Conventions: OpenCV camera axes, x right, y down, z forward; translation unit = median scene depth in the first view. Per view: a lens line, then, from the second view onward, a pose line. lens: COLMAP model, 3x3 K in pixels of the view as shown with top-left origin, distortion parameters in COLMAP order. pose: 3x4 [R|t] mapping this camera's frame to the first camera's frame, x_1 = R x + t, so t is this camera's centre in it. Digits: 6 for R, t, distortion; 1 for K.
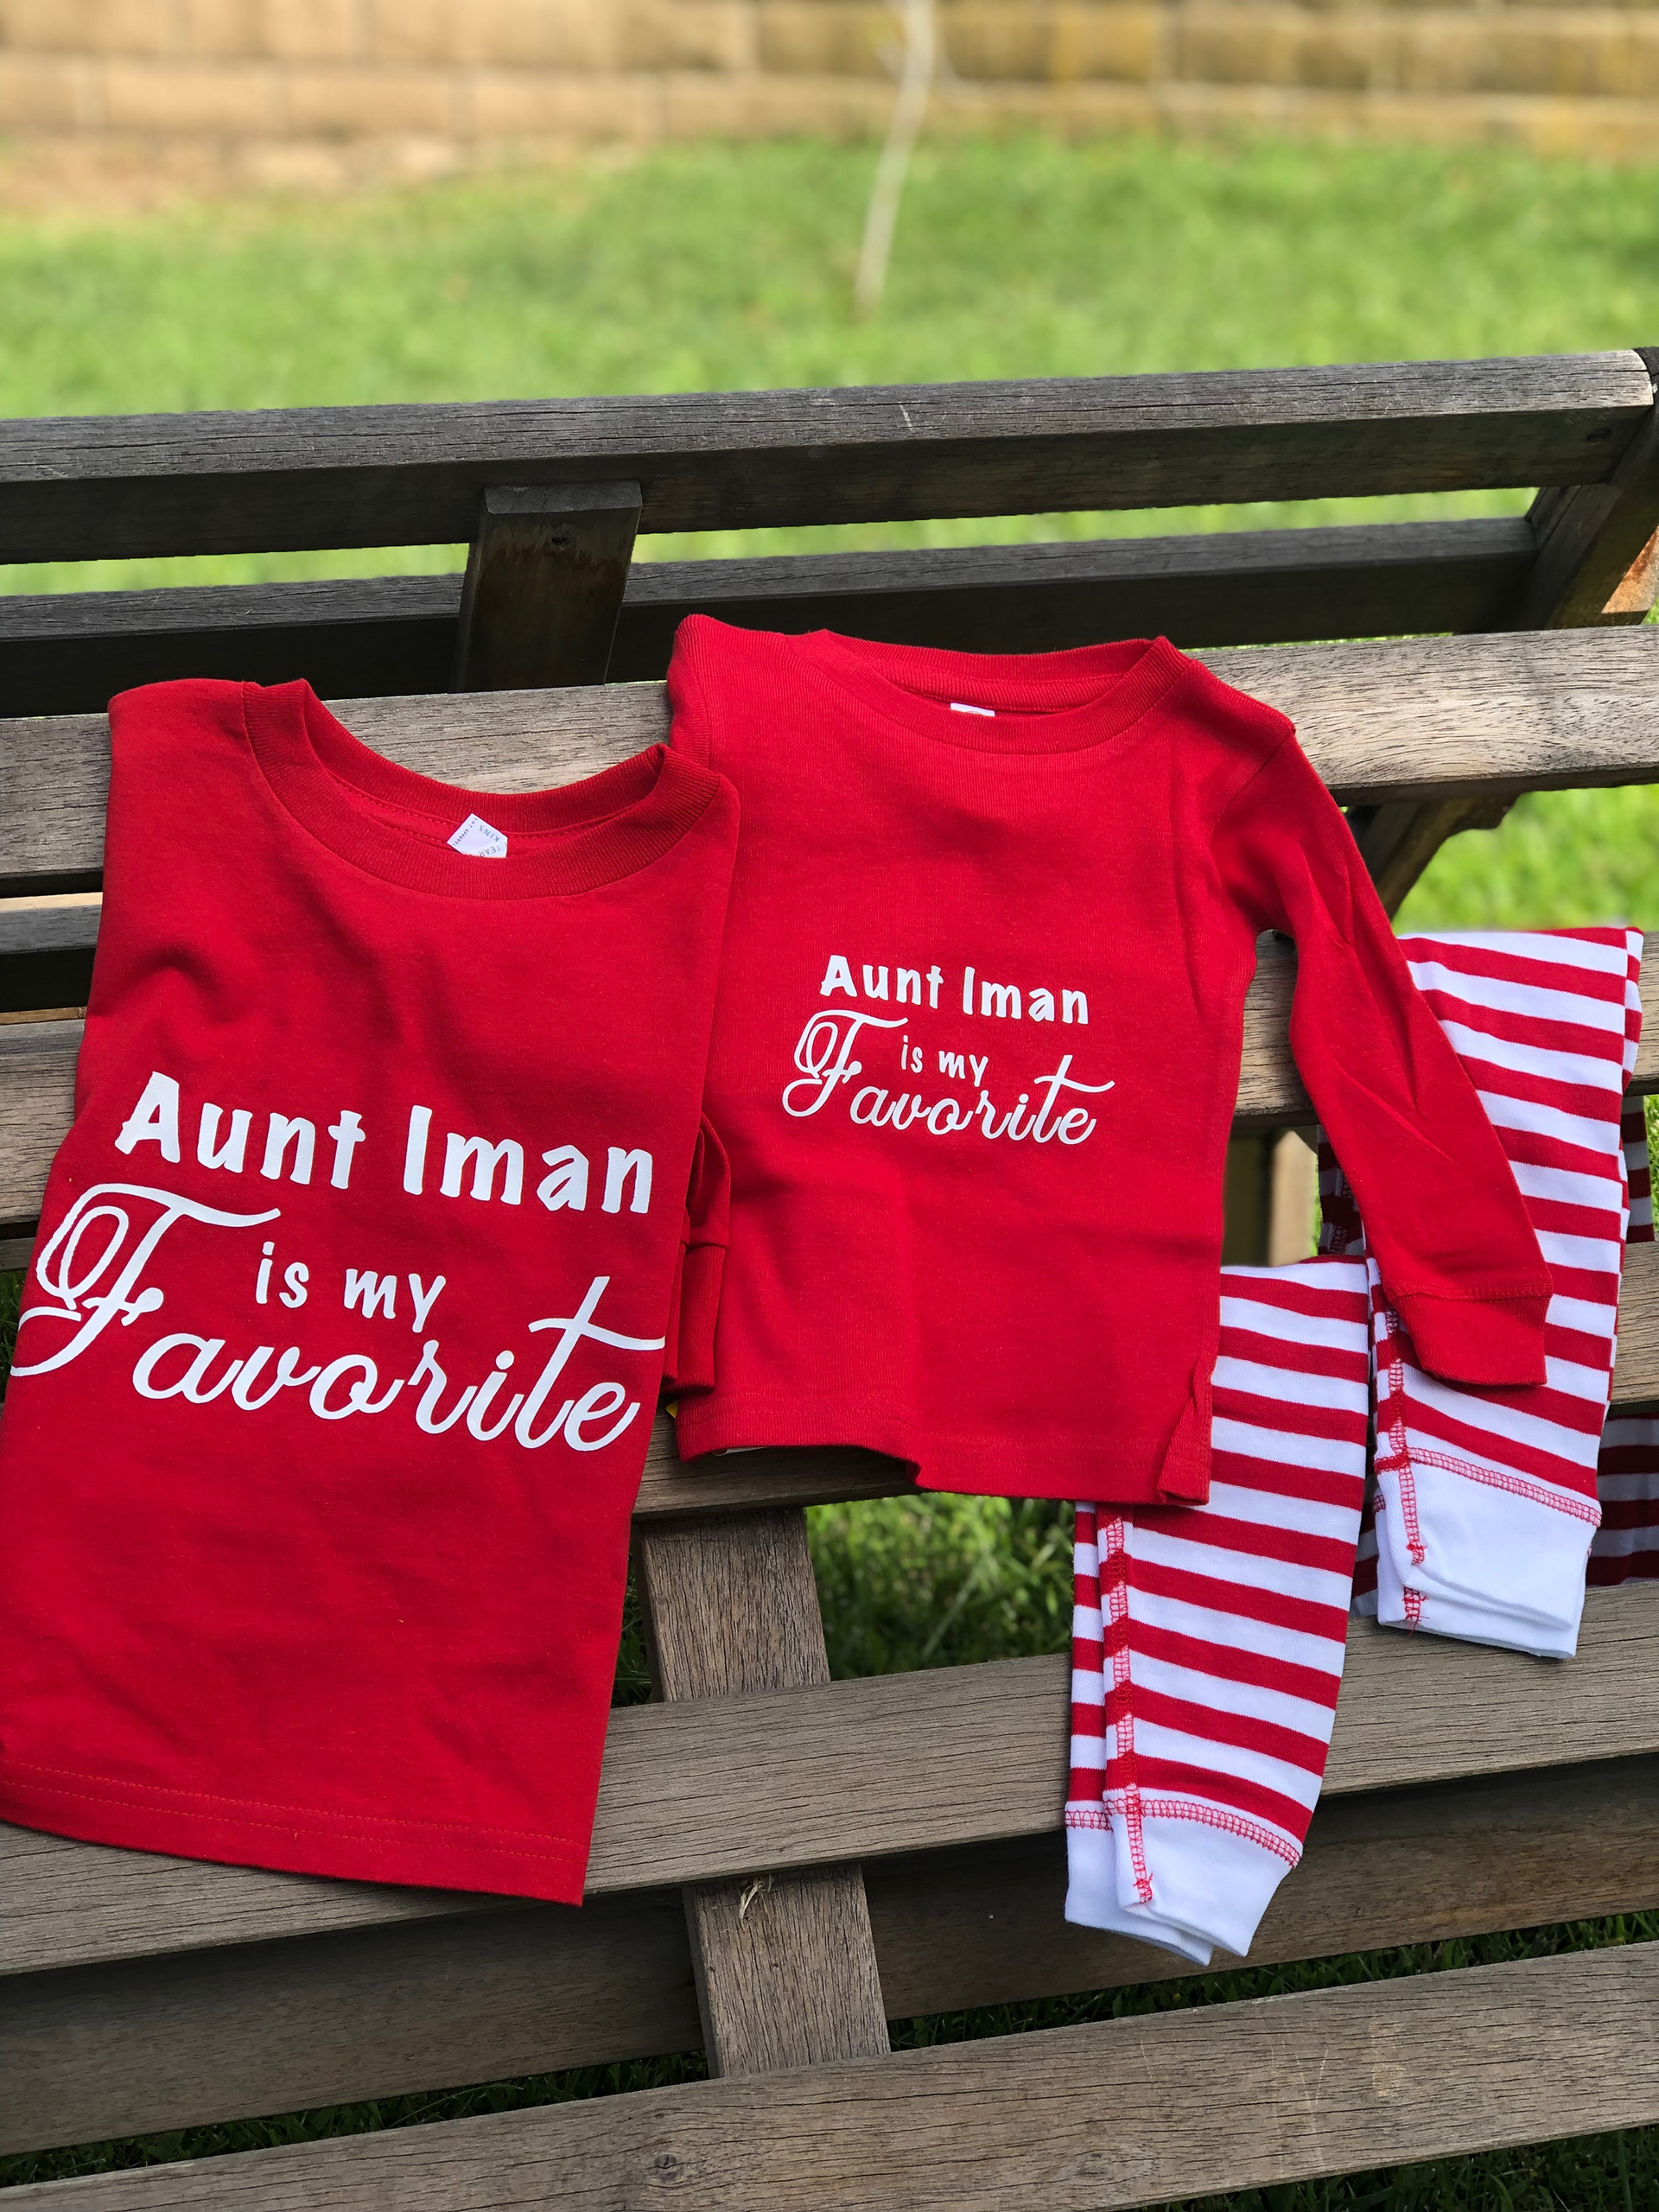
lens RADIAL K [[3666.7, 0, 829.5], [0, 3666.7, 1106.0], [0, 0, 1]] dist [0.018744, 0.316289]
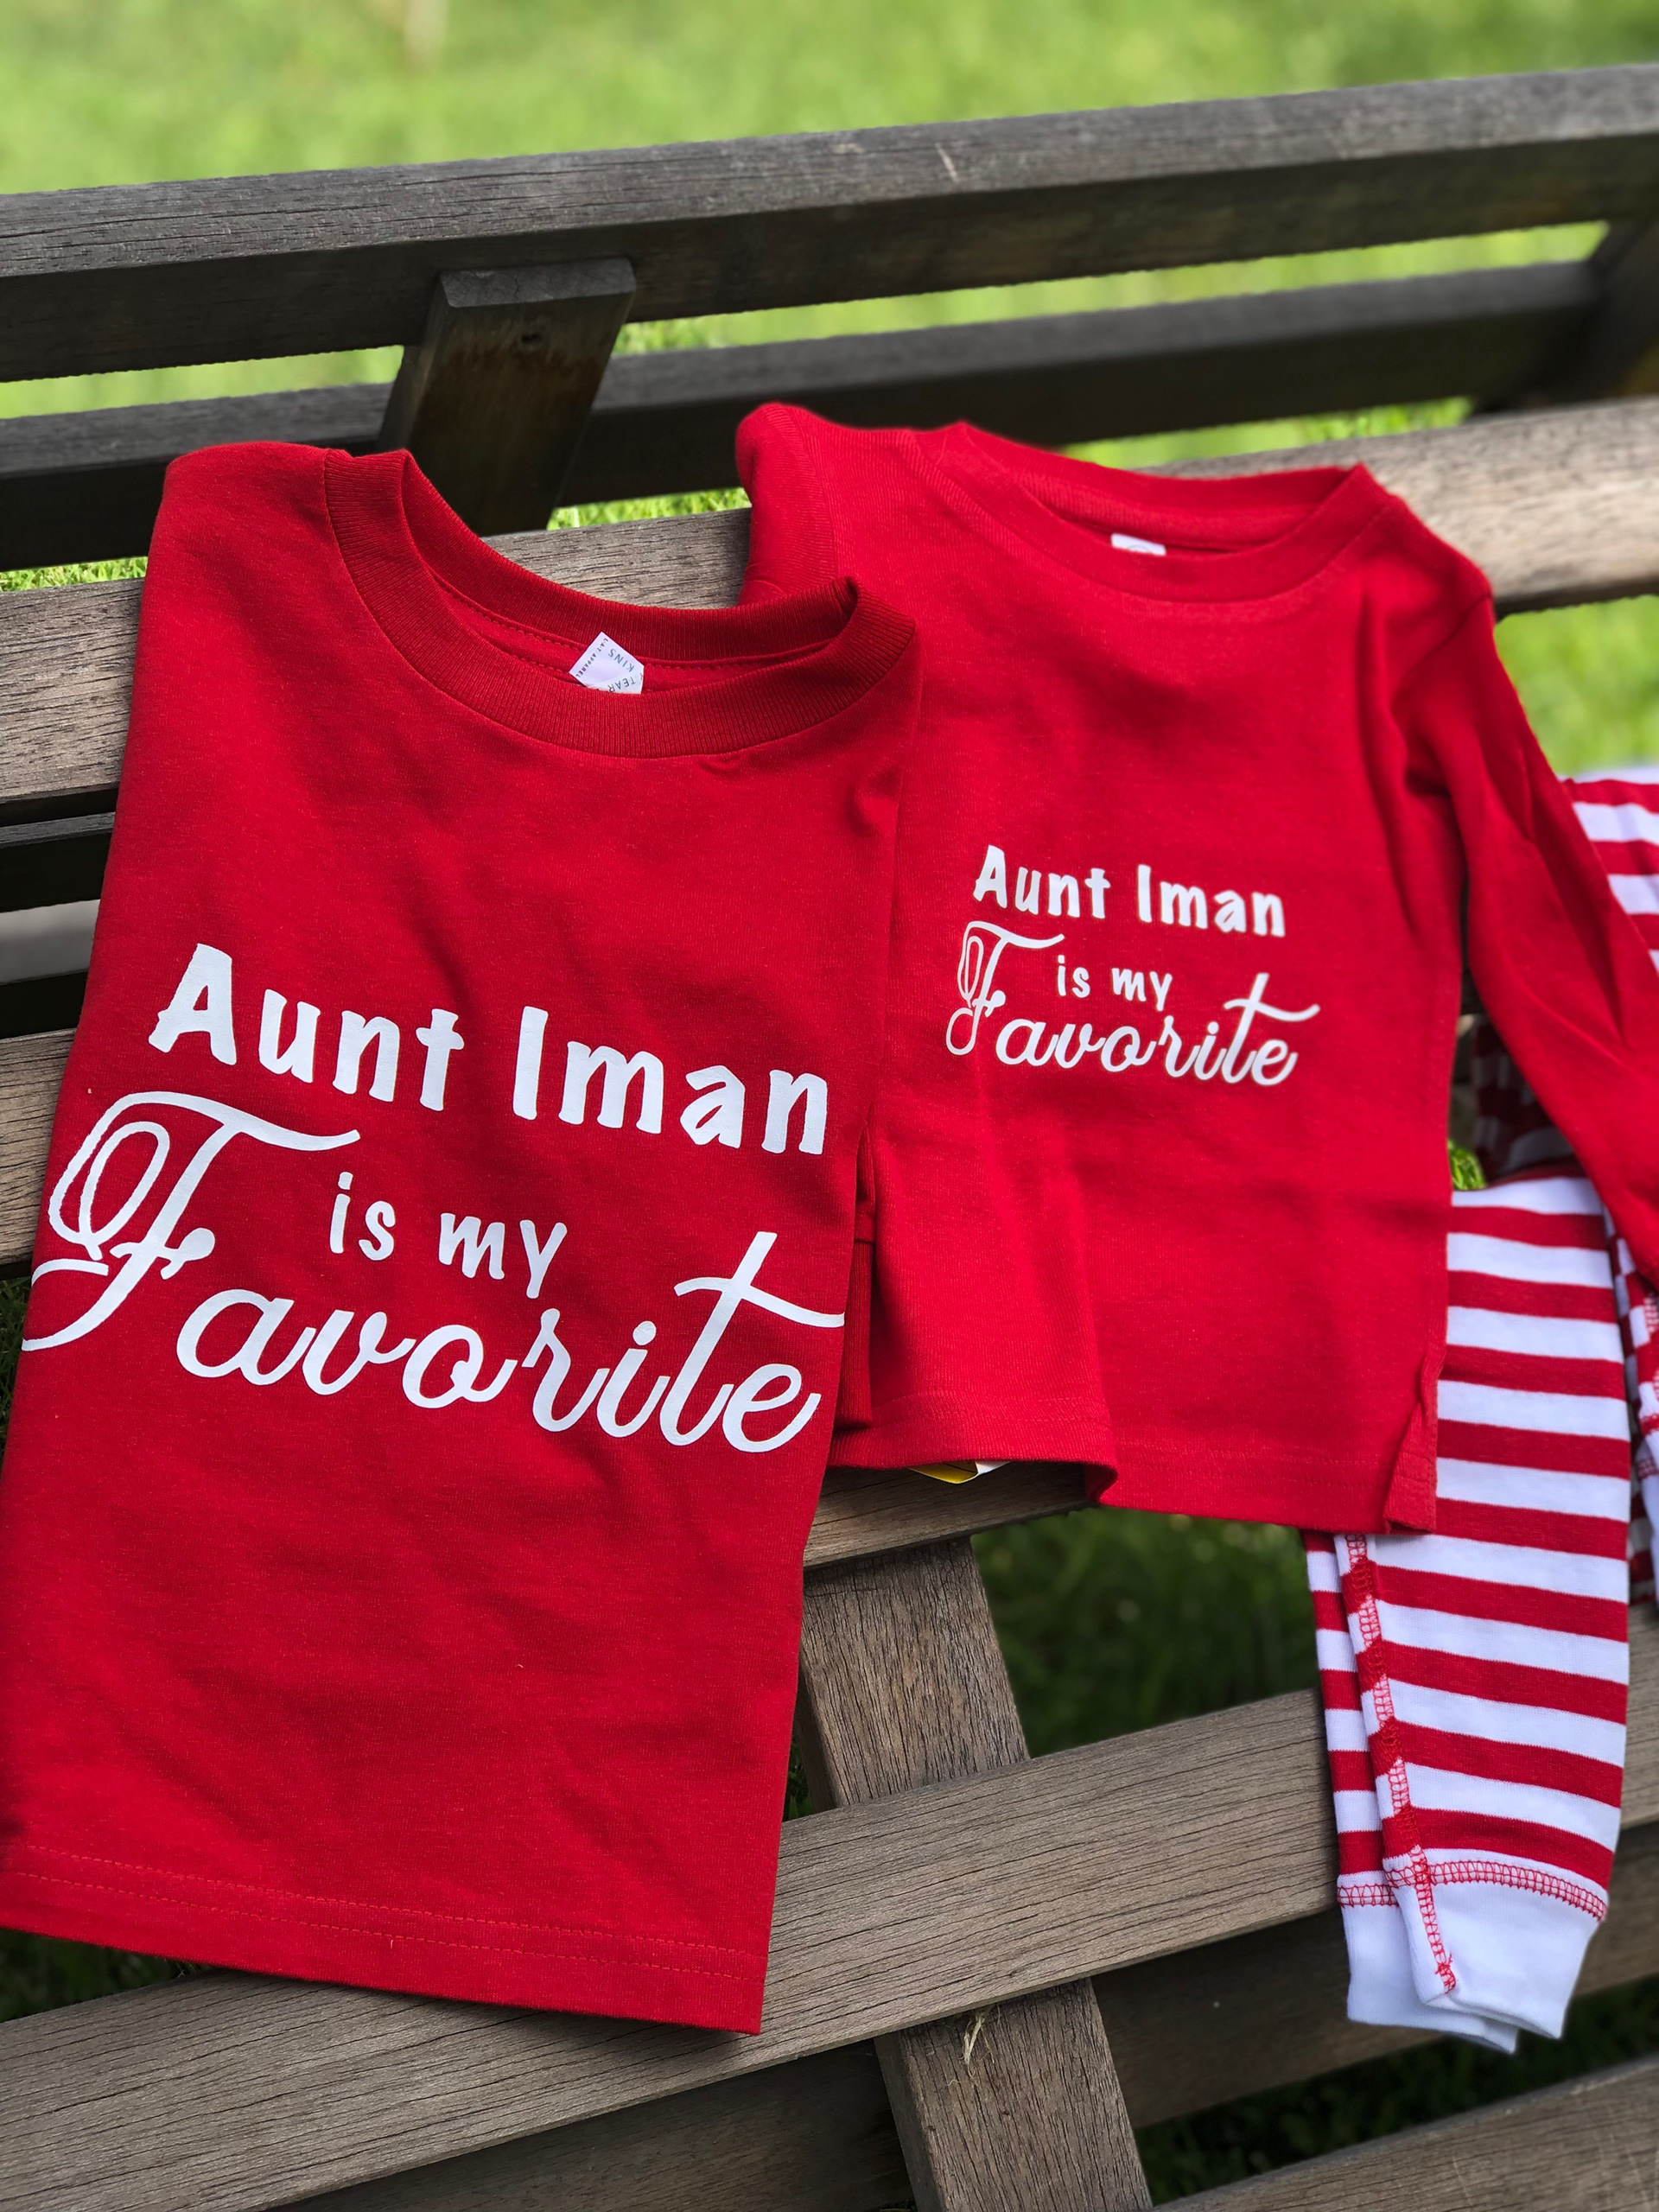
lens RADIAL K [[3666.7, 0, 829.5], [0, 3666.7, 1106.0], [0, 0, 1]] dist [0.018744, 0.316289]
pose [[0.988178, -0.071694, 0.135515, -0.142324], [0.063062, 0.995761, 0.066960, -0.041362], [-0.139741, -0.057622, 0.988510, 0.214325]]
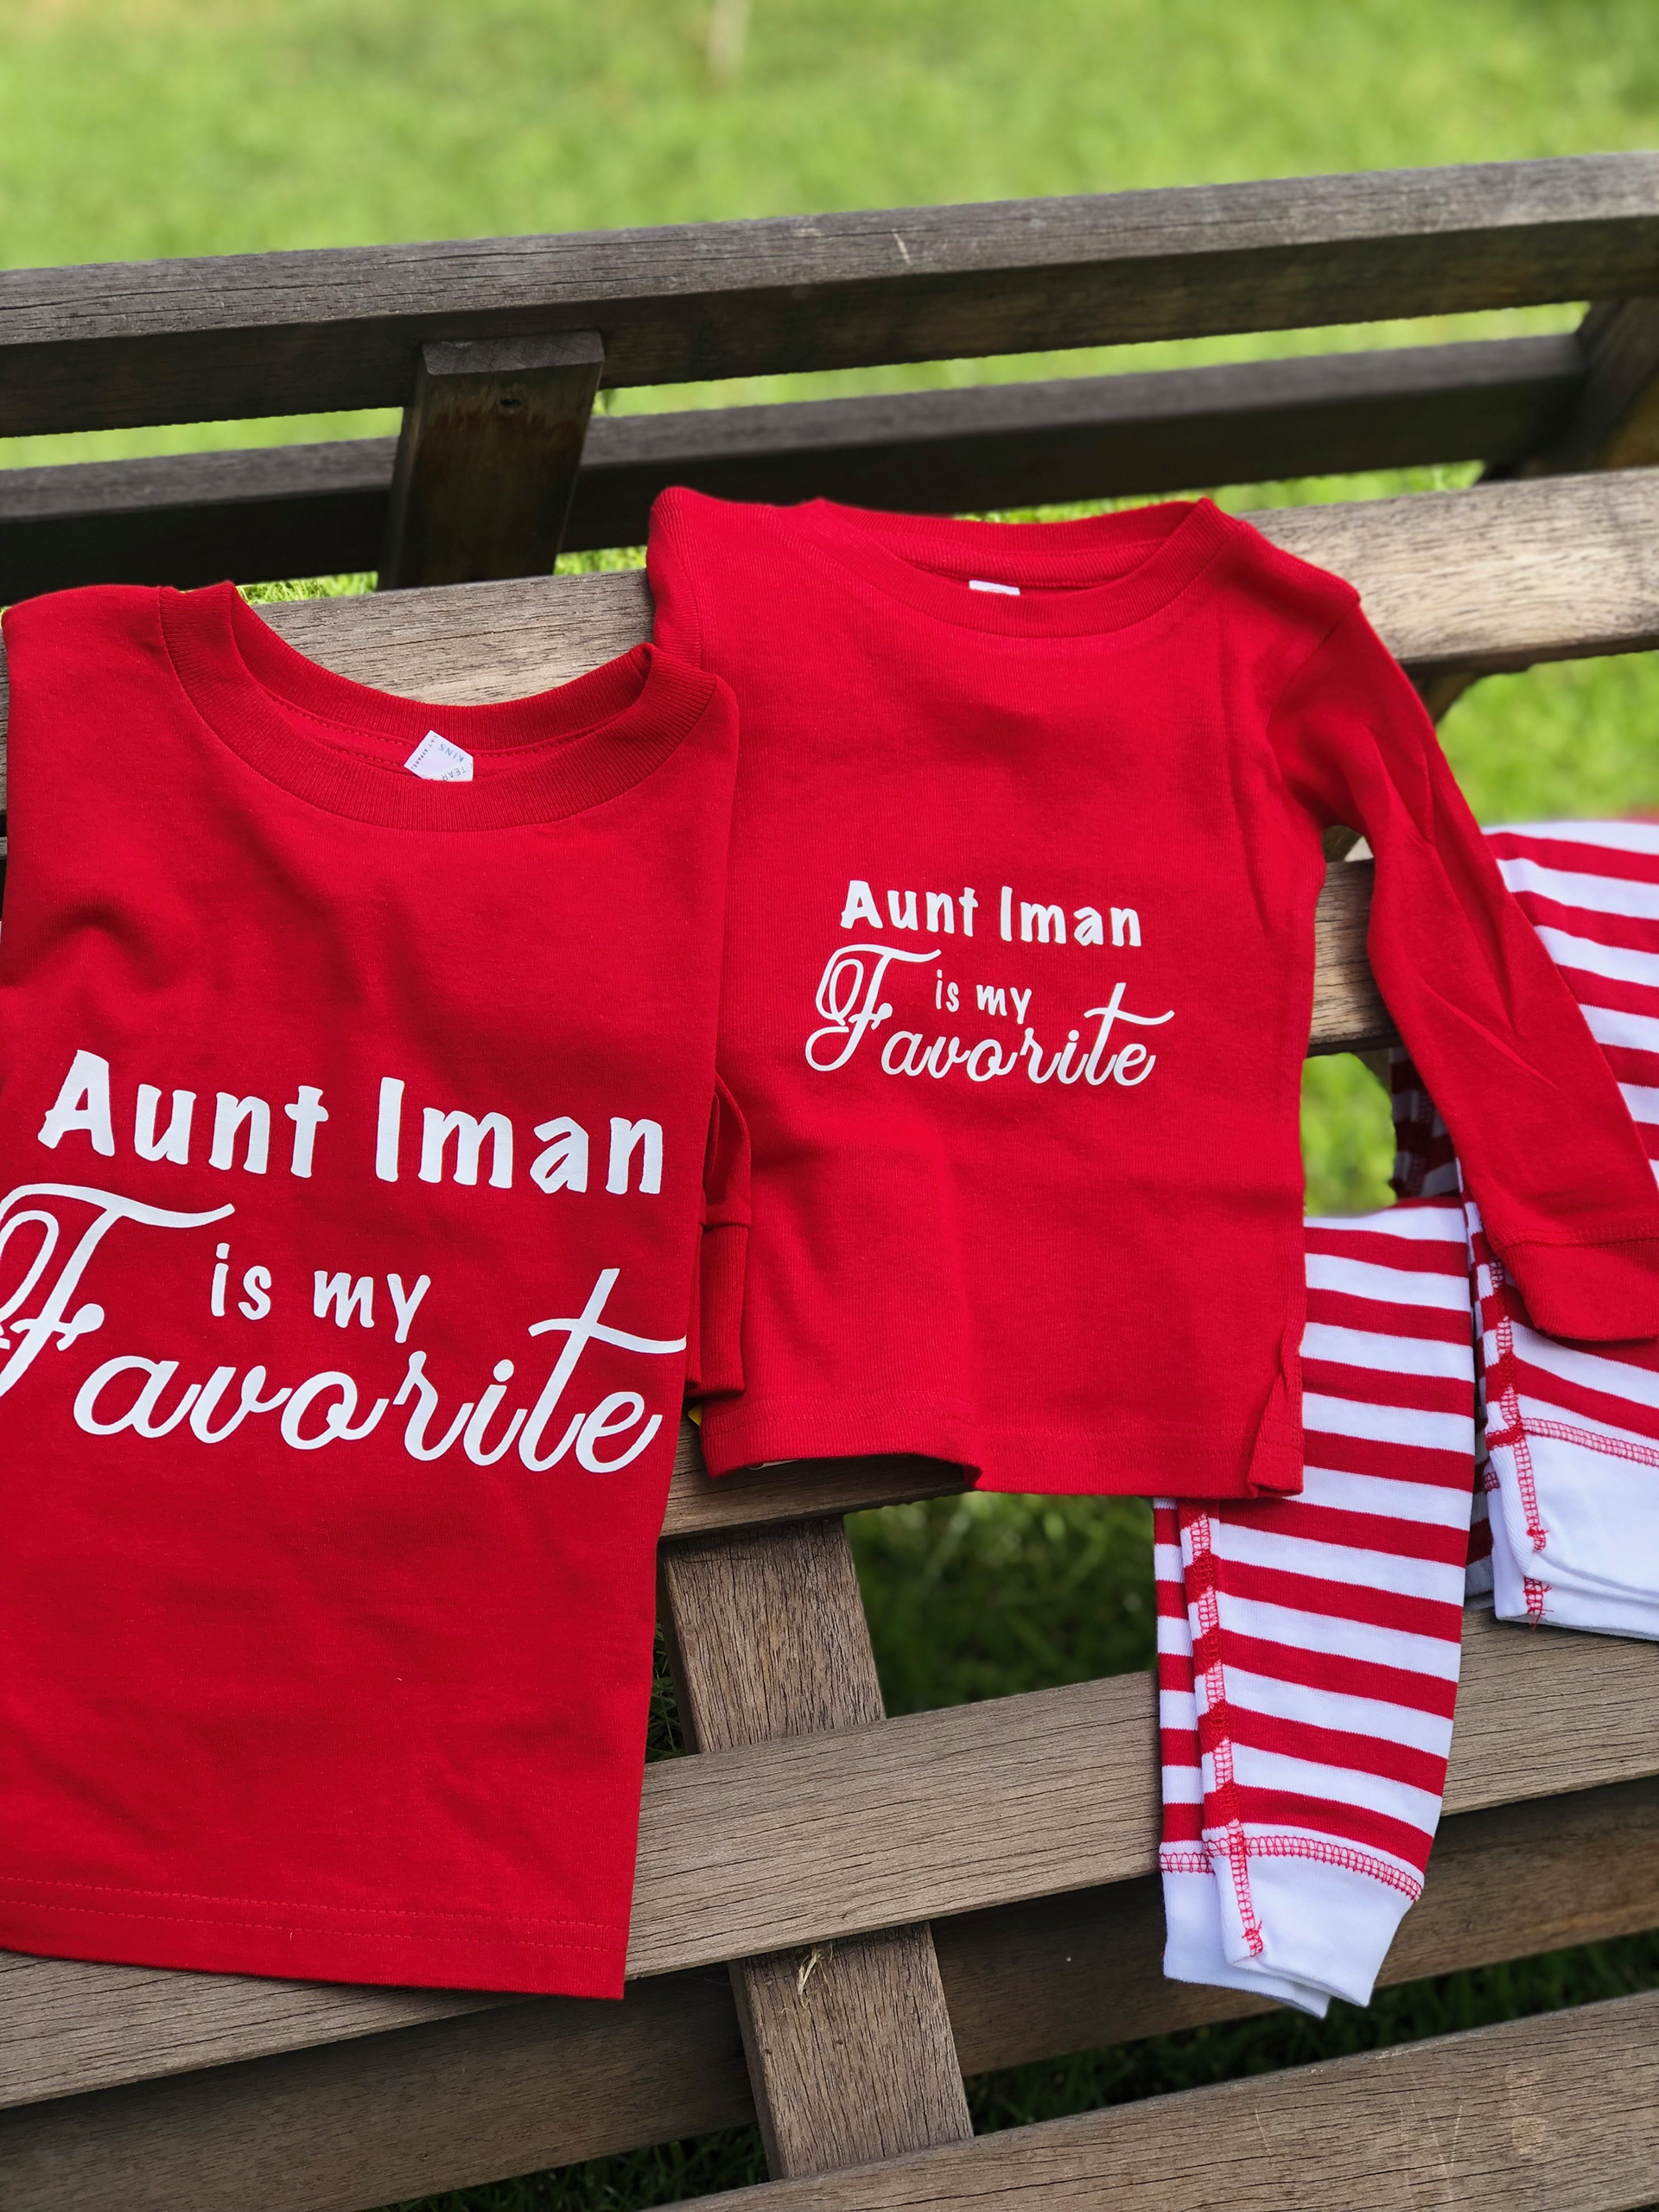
lens RADIAL K [[3645.9, 0, 821.1], [0, 3645.9, 1111.7], [0, 0, 1]] dist [0.015624, 0.350965]
pose [[0.998506, -0.036158, 0.040973, -0.045489], [0.033473, 0.997361, 0.064422, -0.043842], [-0.043194, -0.062955, 0.997081, 0.137098]]
